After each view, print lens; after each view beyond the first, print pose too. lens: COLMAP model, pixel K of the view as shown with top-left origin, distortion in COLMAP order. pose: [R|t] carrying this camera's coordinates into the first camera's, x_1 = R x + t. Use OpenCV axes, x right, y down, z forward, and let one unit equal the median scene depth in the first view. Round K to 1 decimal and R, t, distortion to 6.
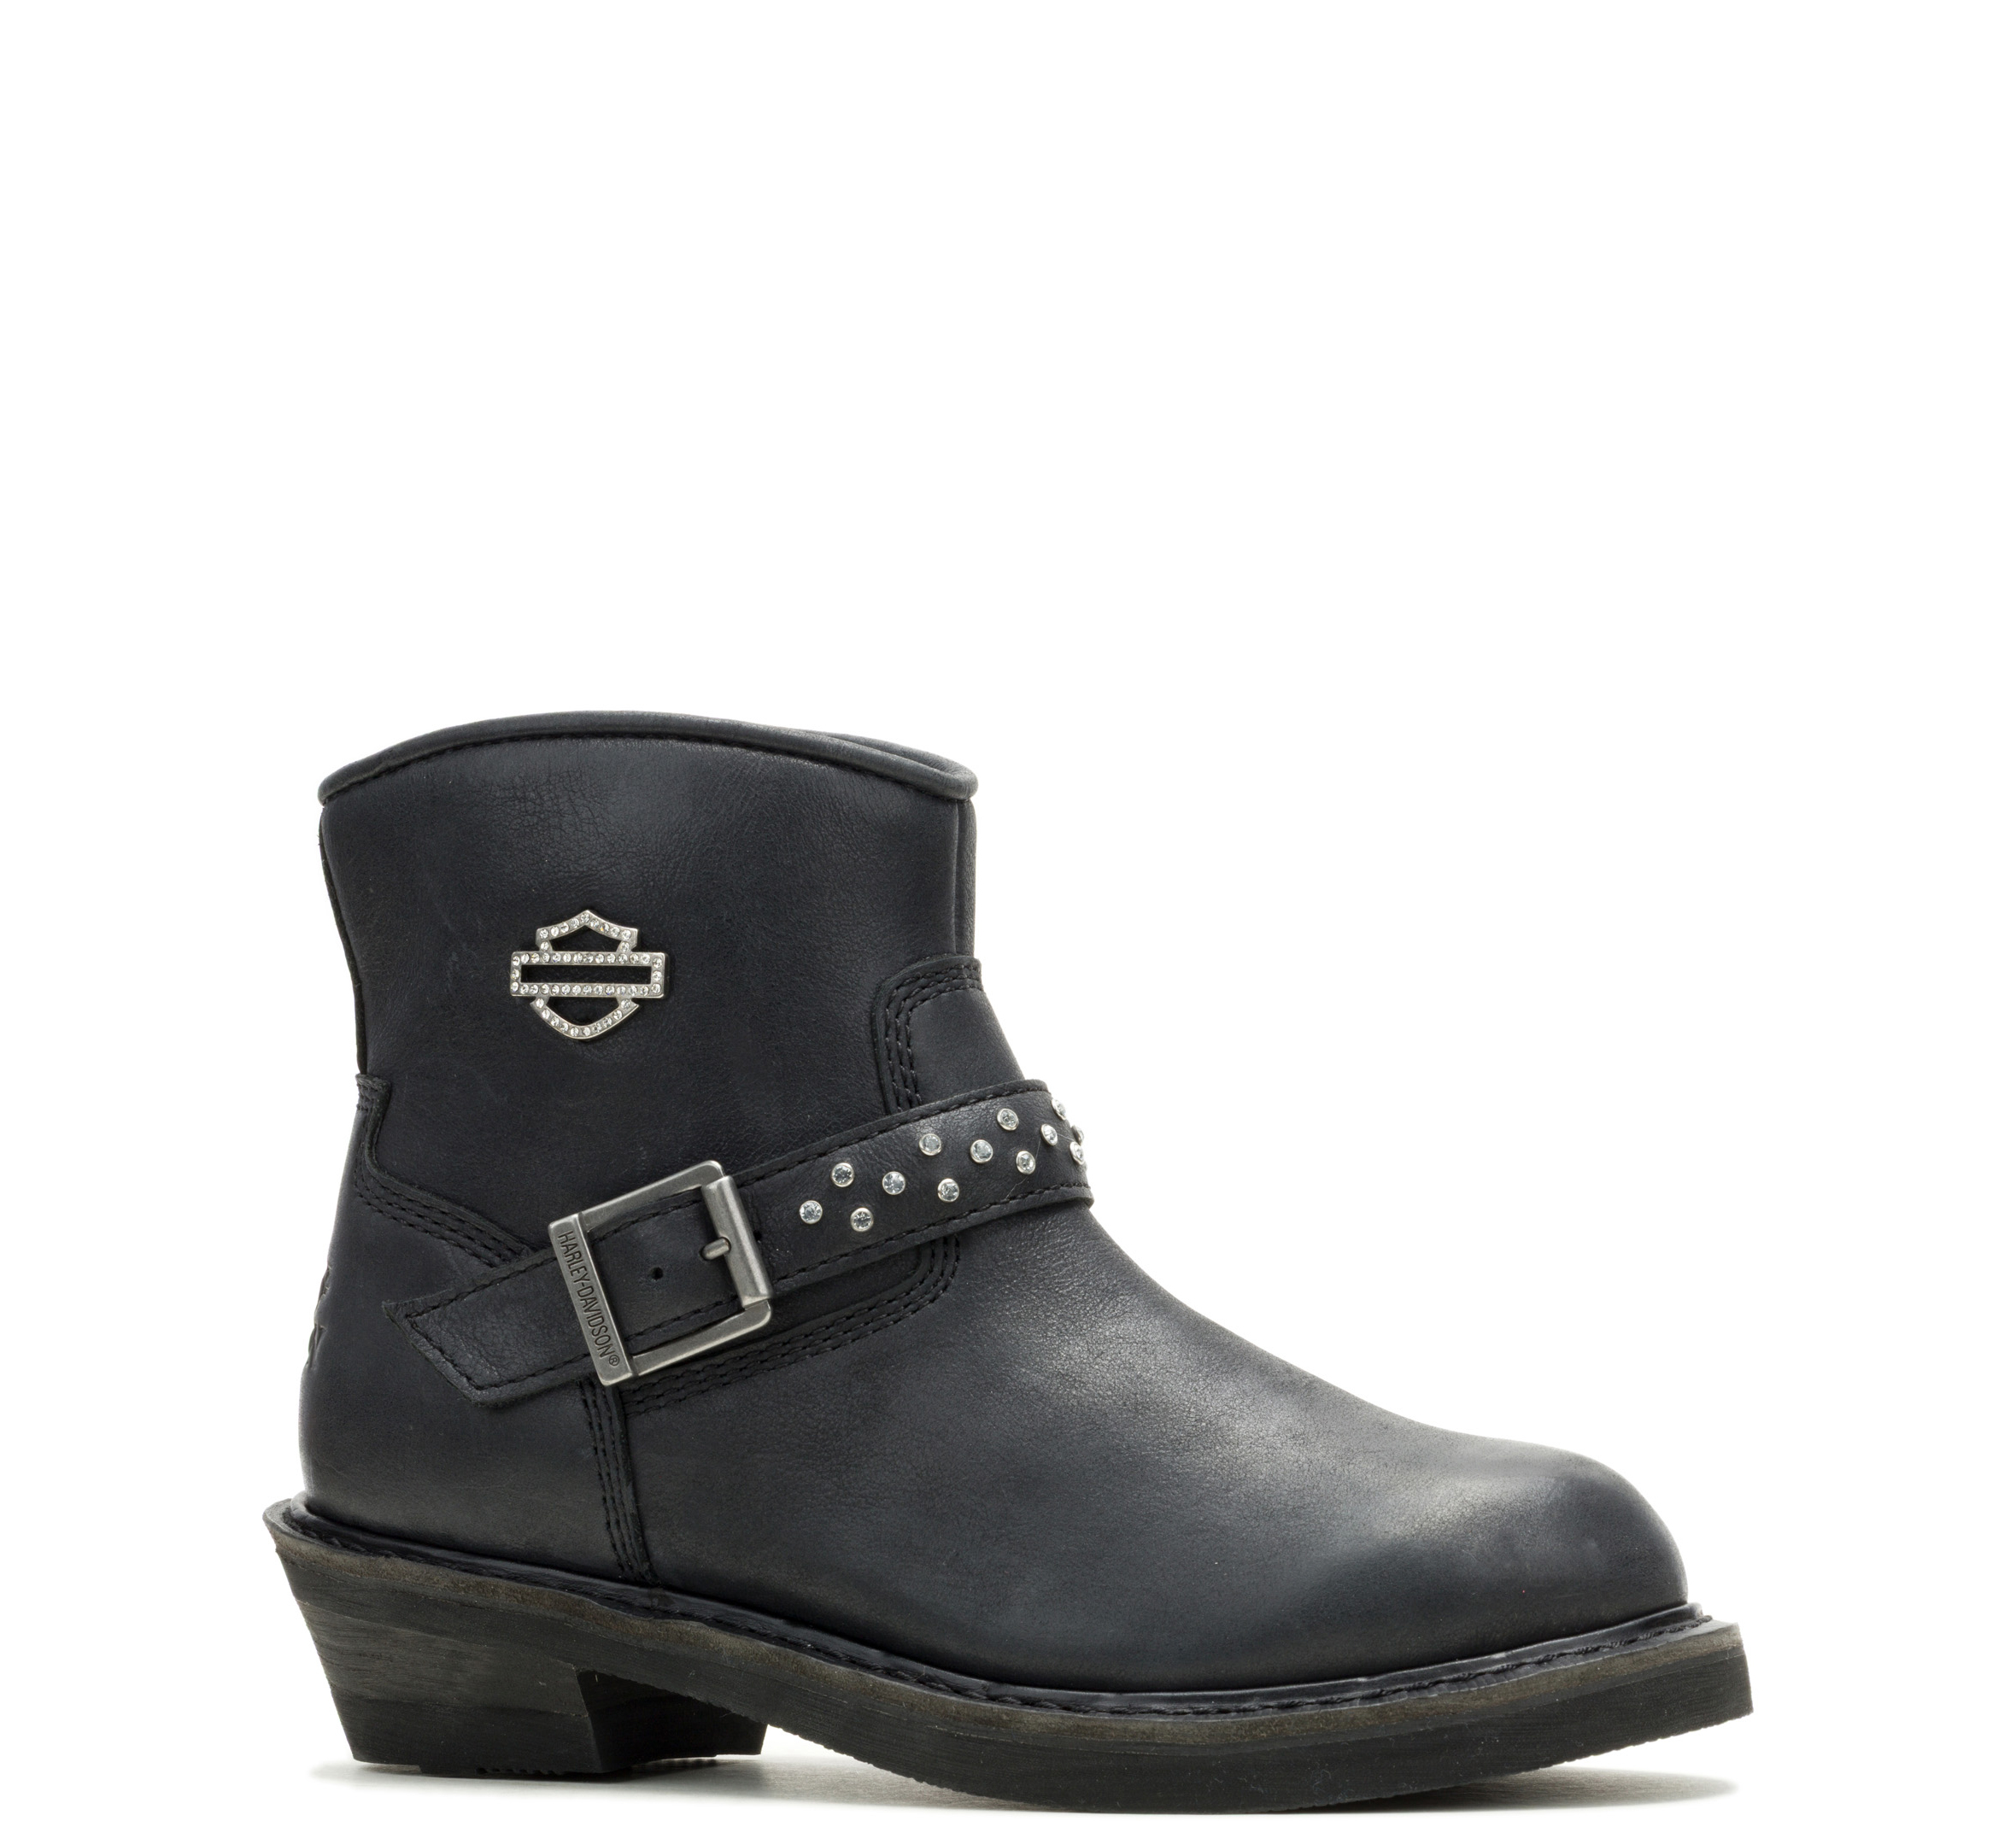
lens RADIAL K [[7229.2, 0, 1008.0], [0, 7229.2, 910.5], [0, 0, 1]] dist [-0.069905, 1.064036]
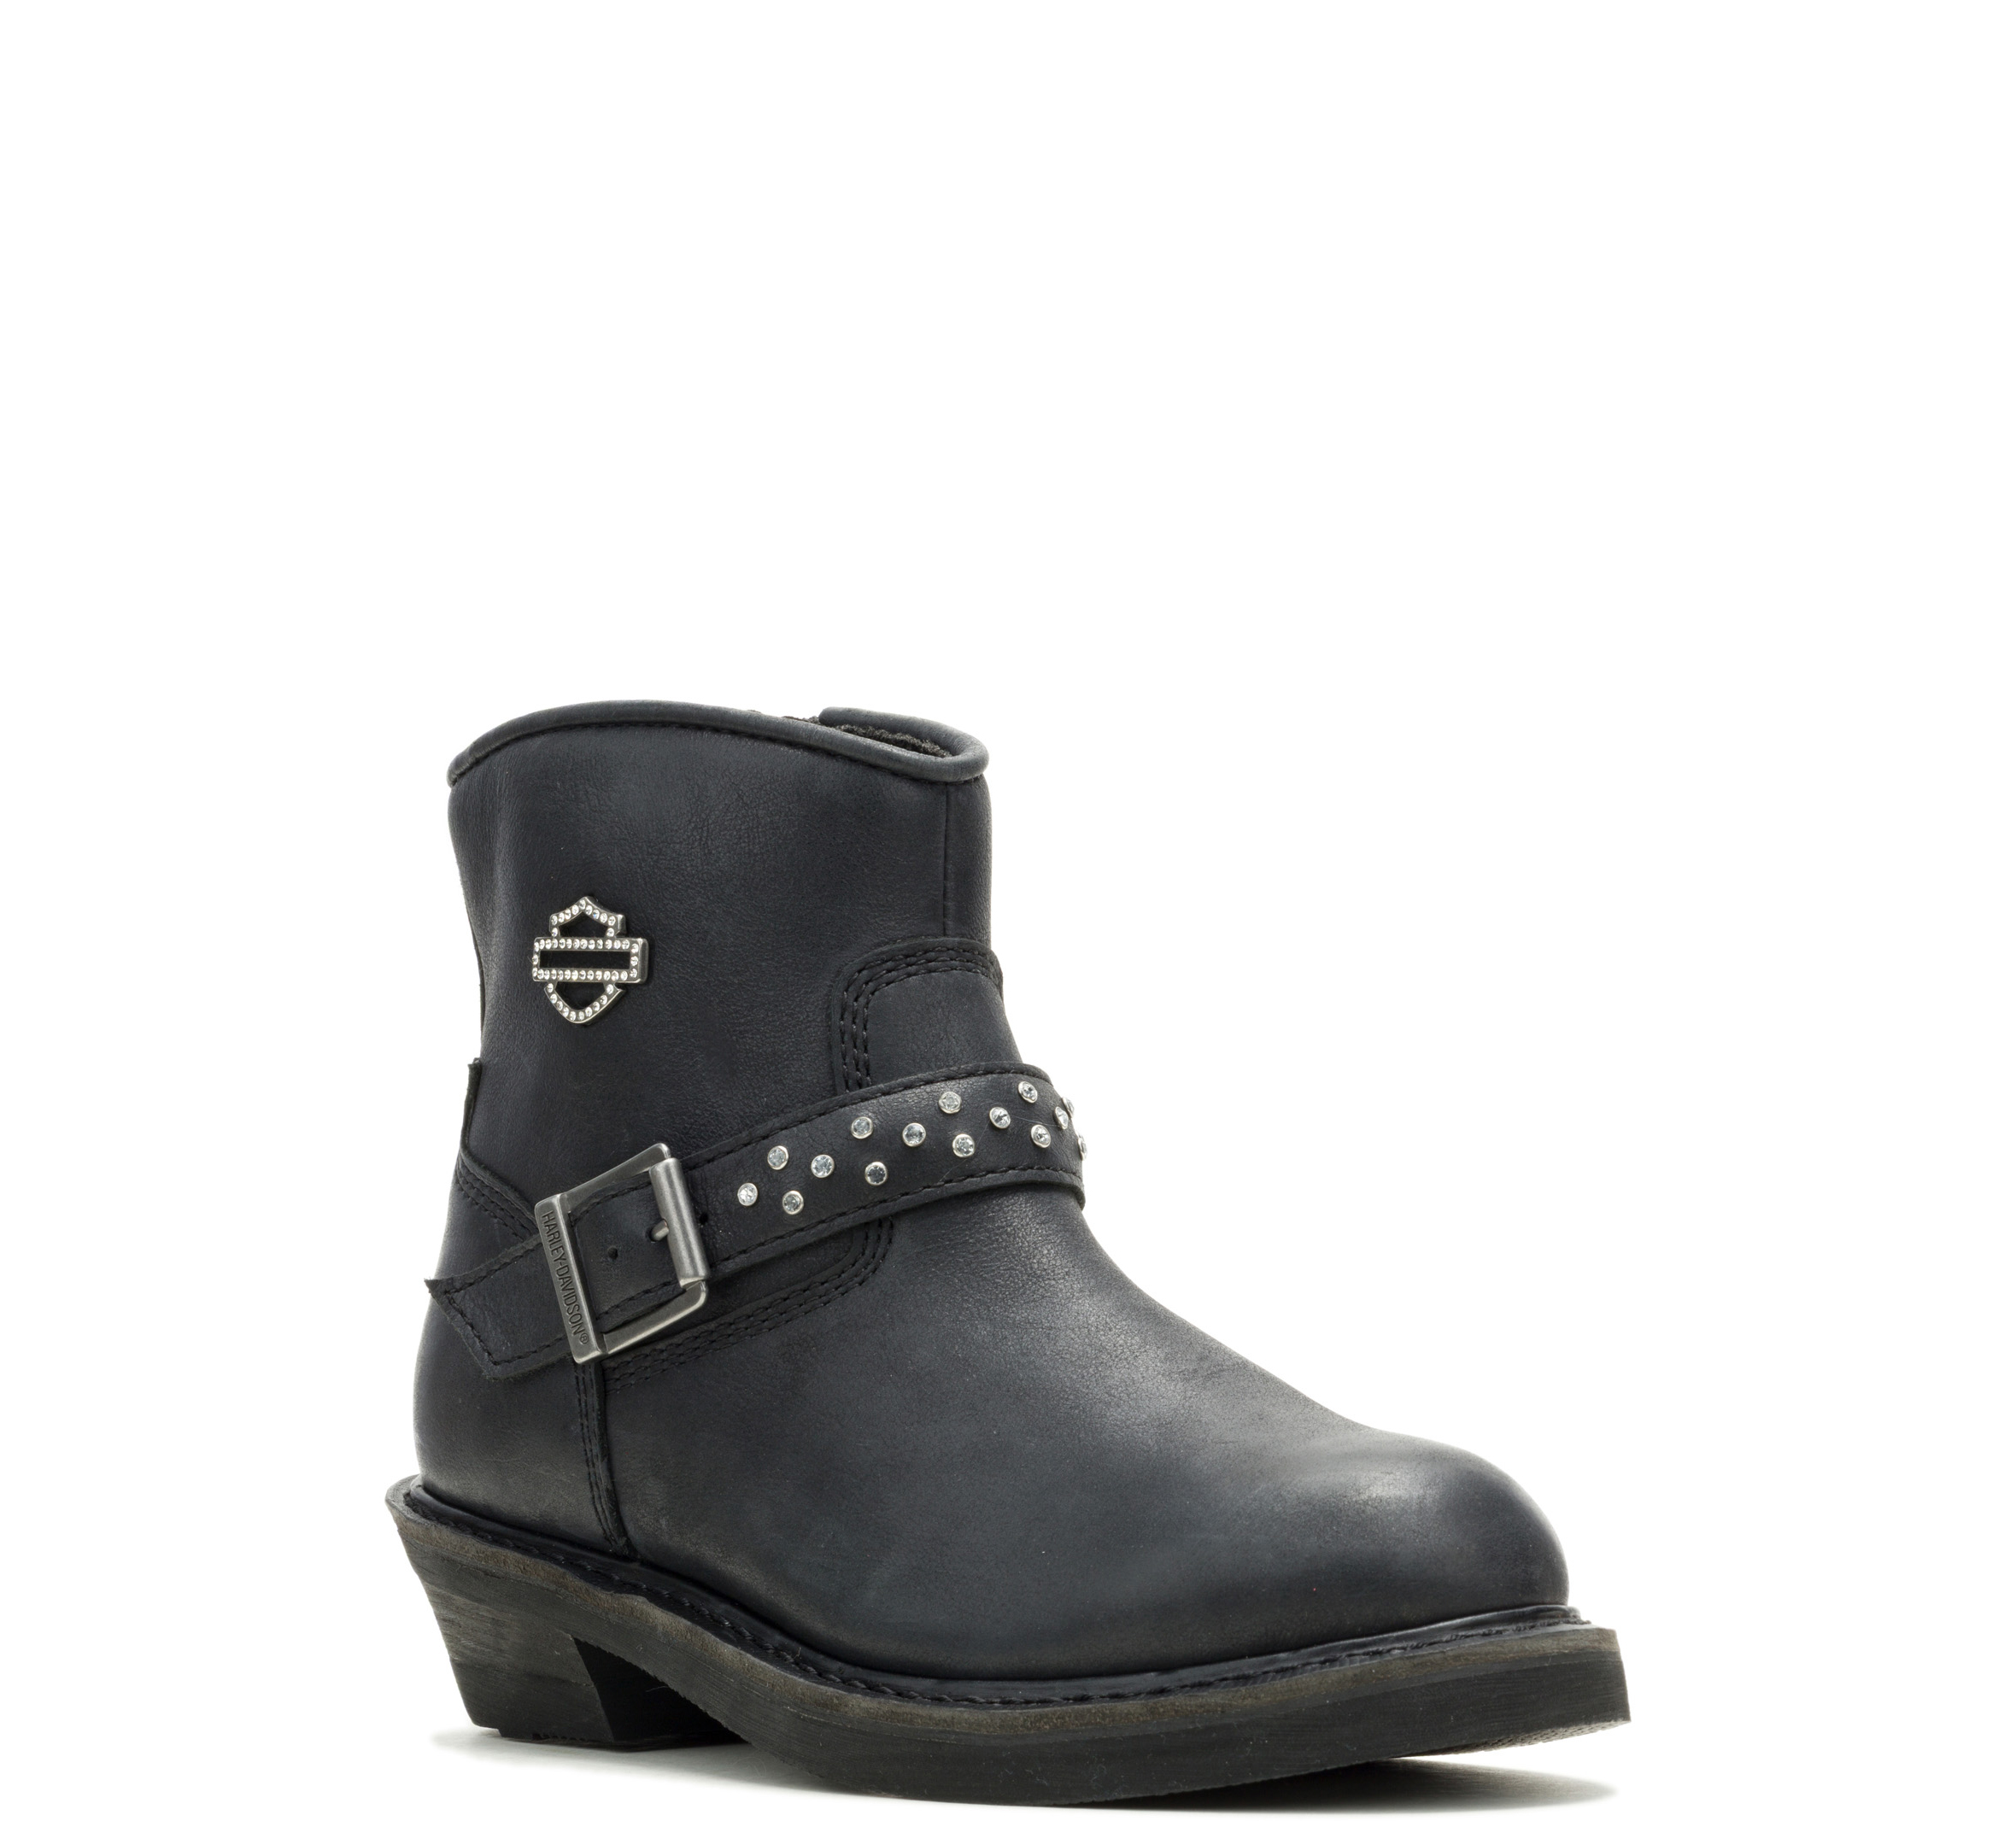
lens RADIAL K [[7229.2, 0, 1008.0], [0, 7229.2, 910.5], [0, 0, 1]] dist [-0.069905, 1.064036]
pose [[0.920949, -0.009651, -0.389564, 0.397588], [0.012871, 0.999901, 0.005657, -0.003174], [0.389471, -0.010224, 0.920982, 0.084083]]
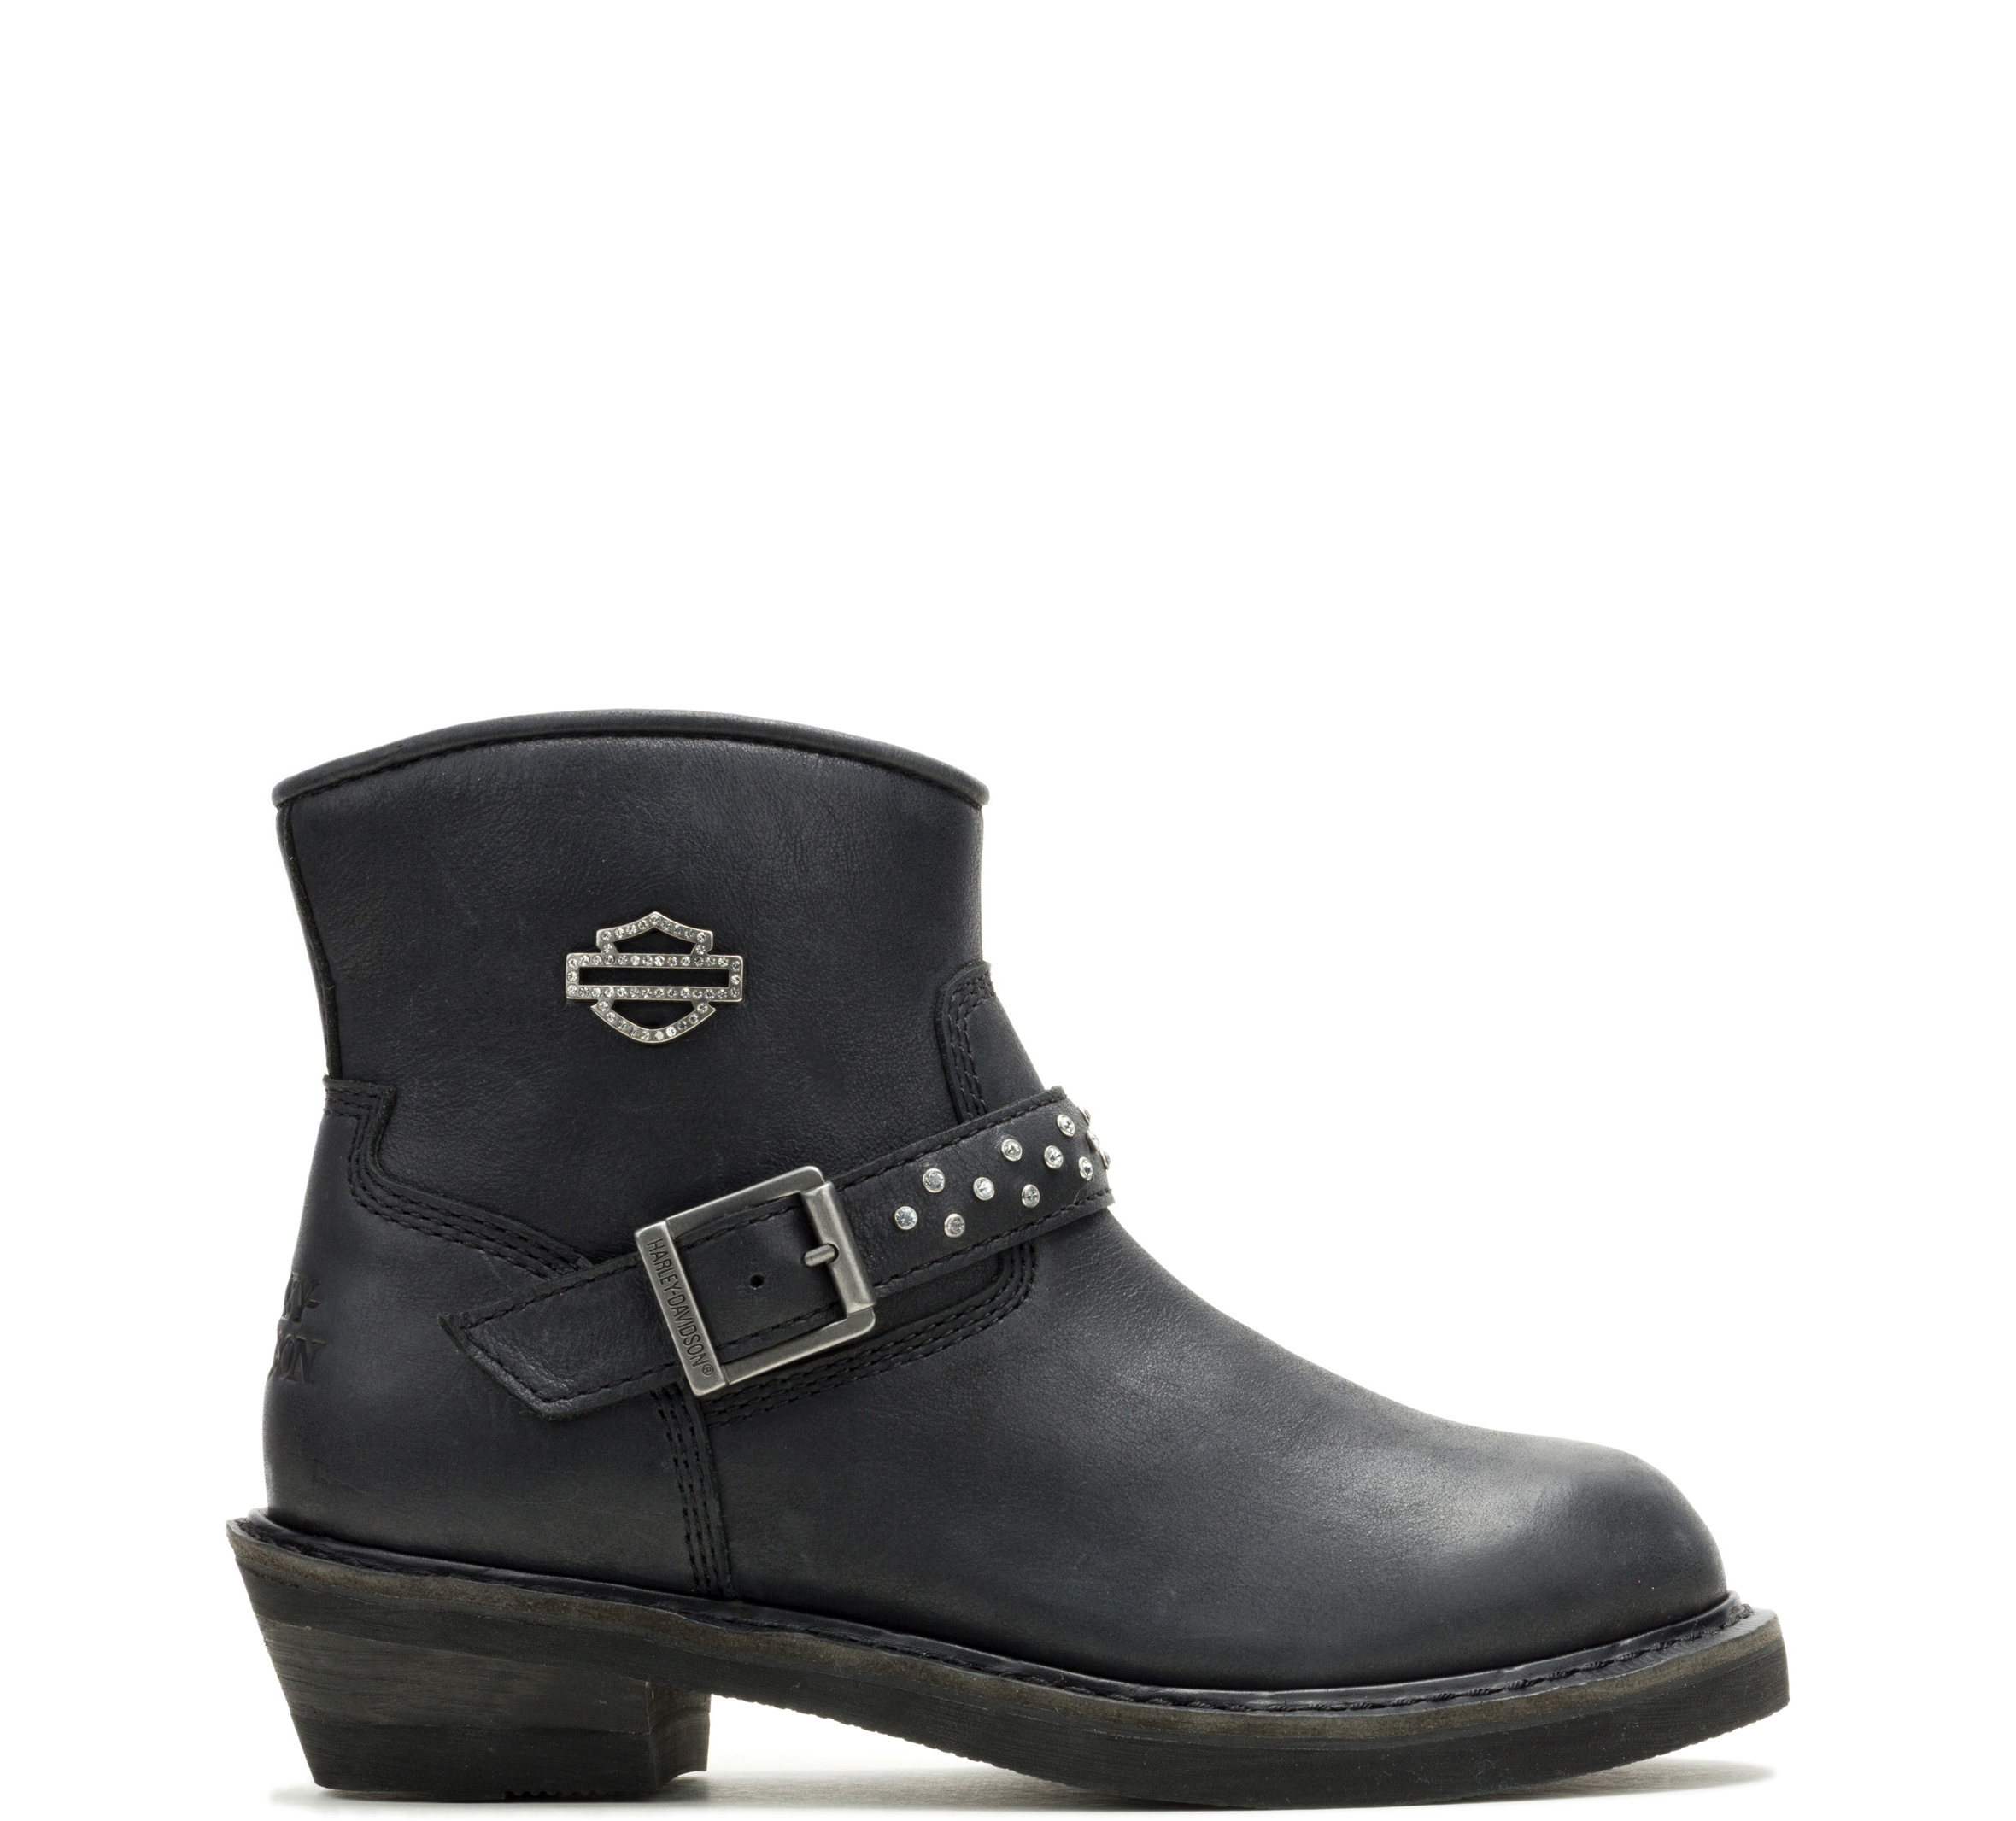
lens RADIAL K [[7229.2, 0, 1008.0], [0, 7229.2, 910.5], [0, 0, 1]] dist [-0.069905, 1.064036]
pose [[0.926561, 0.013592, 0.375899, -0.385960], [-0.010091, 0.999885, -0.011279, 0.010461], [-0.376009, 0.006657, 0.926592, 0.073472]]
